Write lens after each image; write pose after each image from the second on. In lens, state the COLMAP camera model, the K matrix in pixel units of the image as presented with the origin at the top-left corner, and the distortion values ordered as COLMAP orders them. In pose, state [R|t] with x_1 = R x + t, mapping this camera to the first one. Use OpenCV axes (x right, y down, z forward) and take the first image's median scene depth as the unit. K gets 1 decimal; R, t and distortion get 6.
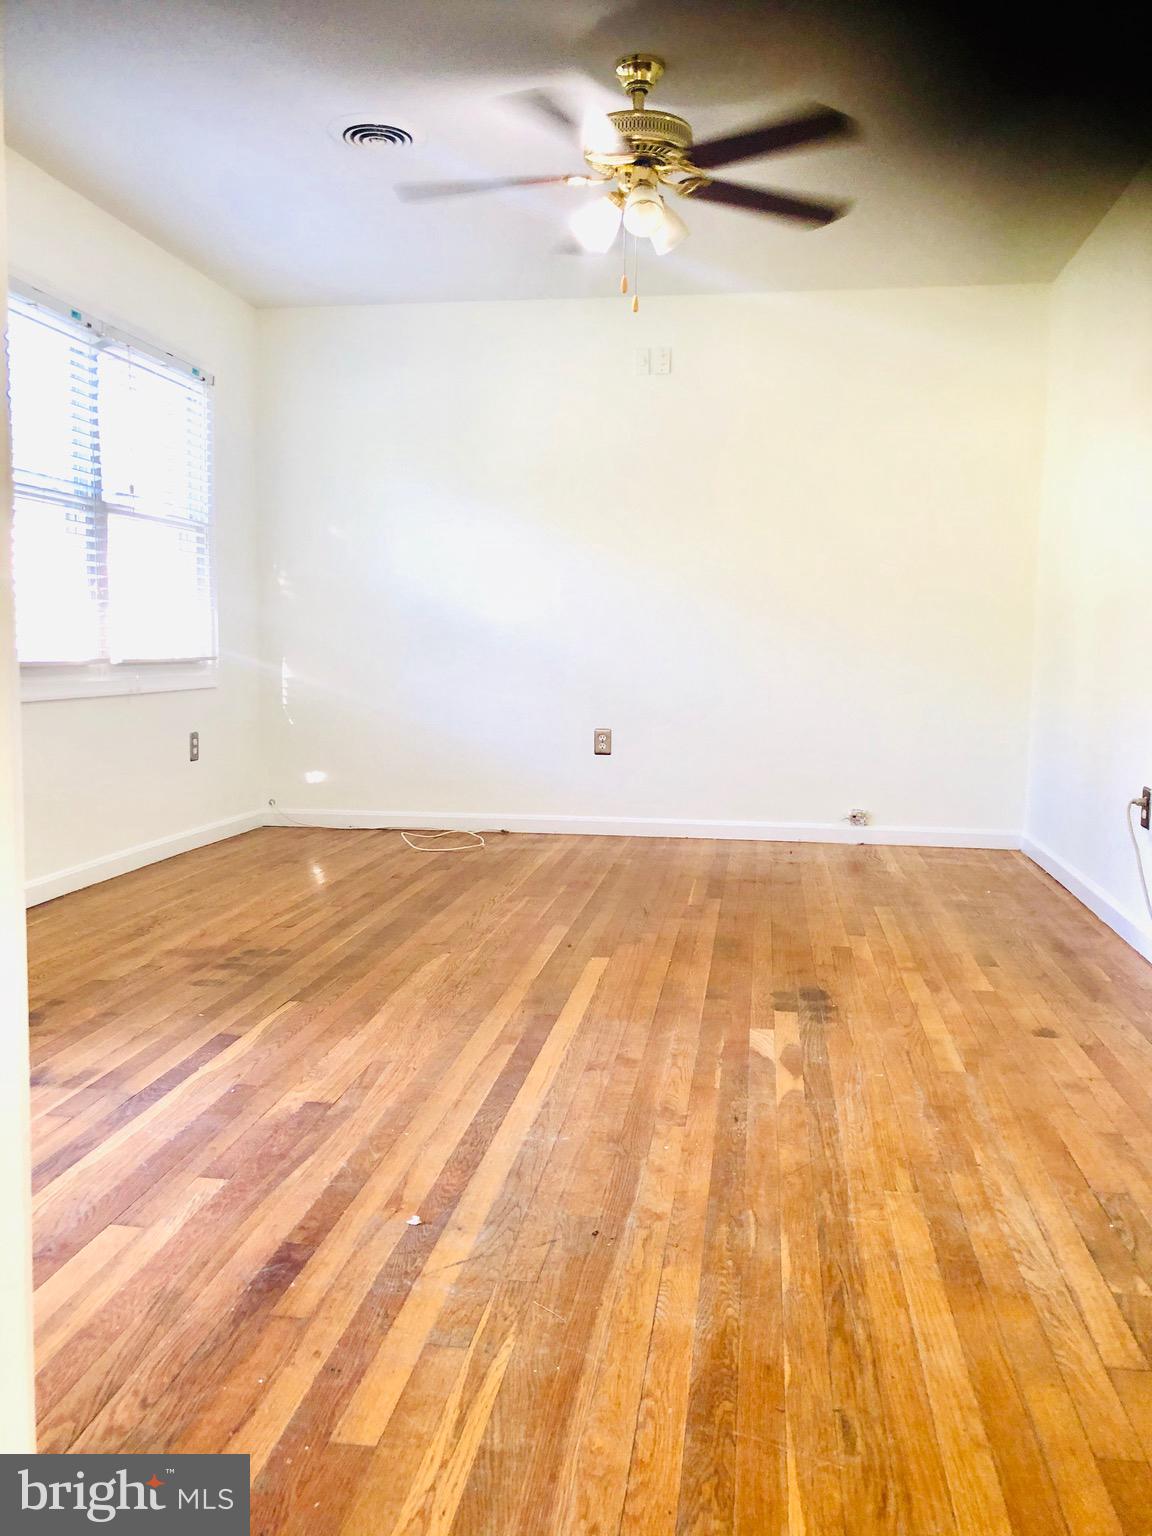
lens RADIAL K [[1265.3, 0, 576.0], [0, 1265.3, 768.0], [0, 0, 1]] dist [0.008946, 0.002733]
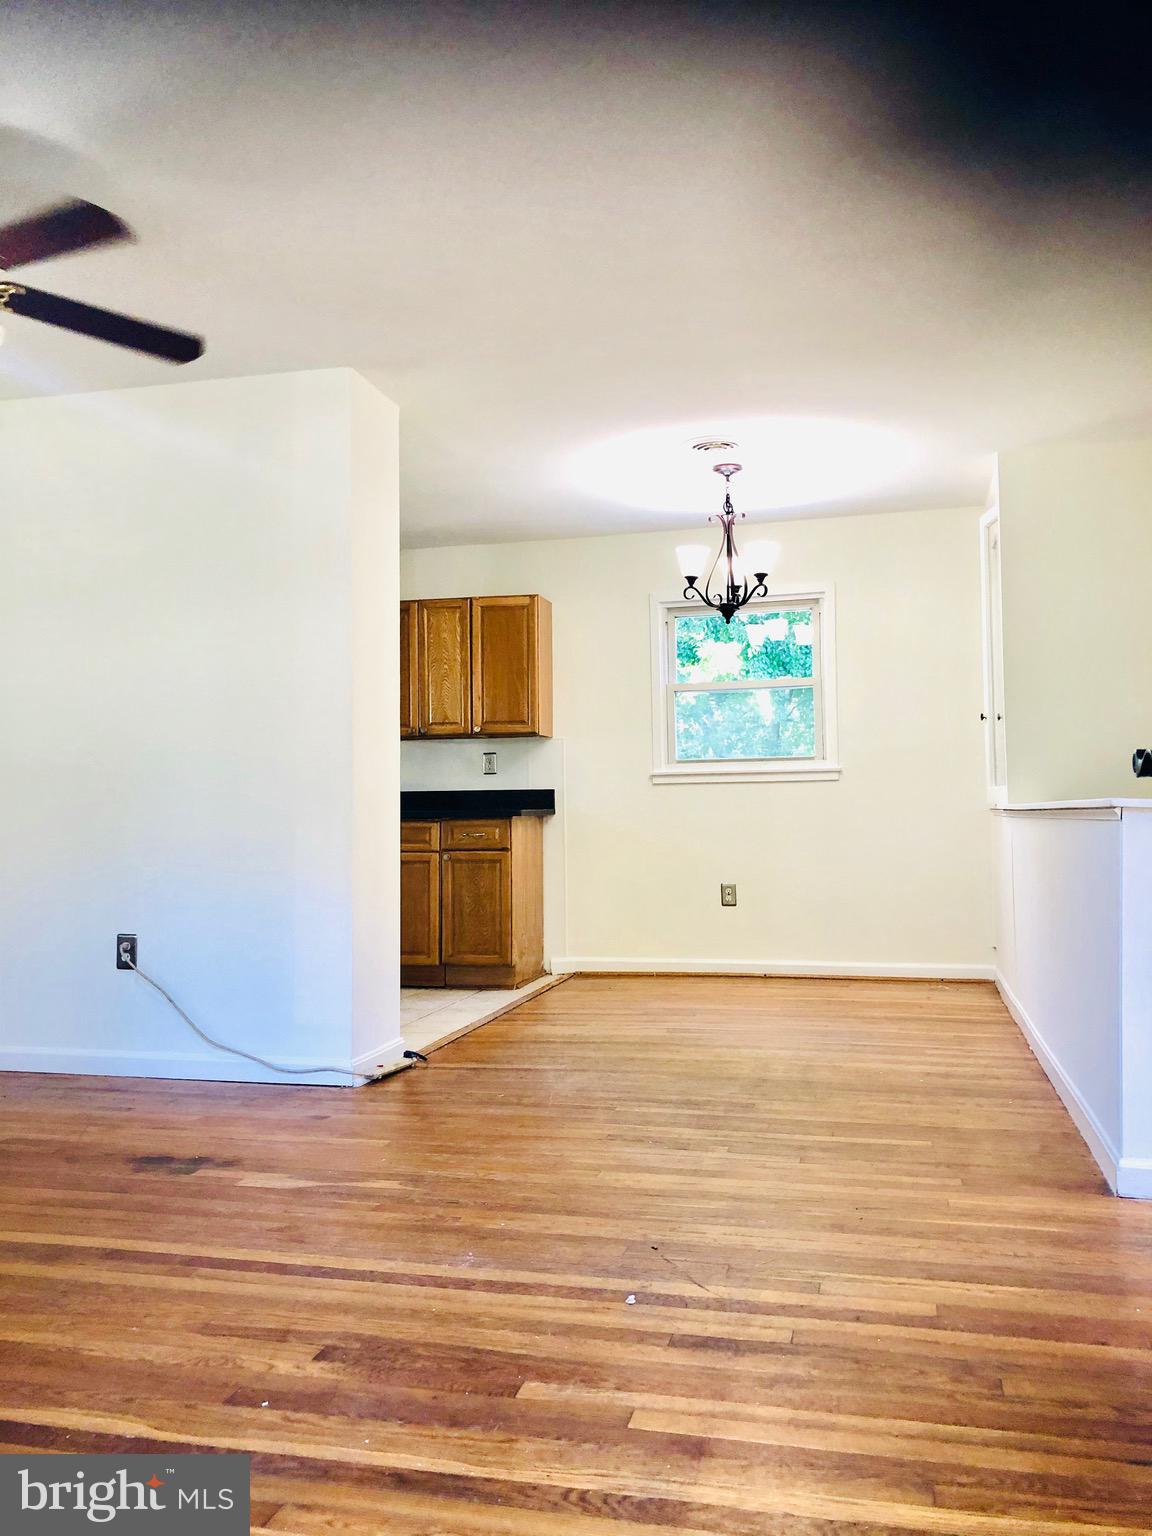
lens RADIAL K [[1265.3, 0, 576.0], [0, 1265.3, 768.0], [0, 0, 1]] dist [0.008946, 0.002733]
pose [[0.080615, 0.029906, 0.996297, -1.061761], [0.114663, 0.992636, -0.039074, -0.070890], [-0.990128, 0.117388, 0.076592, 0.736408]]
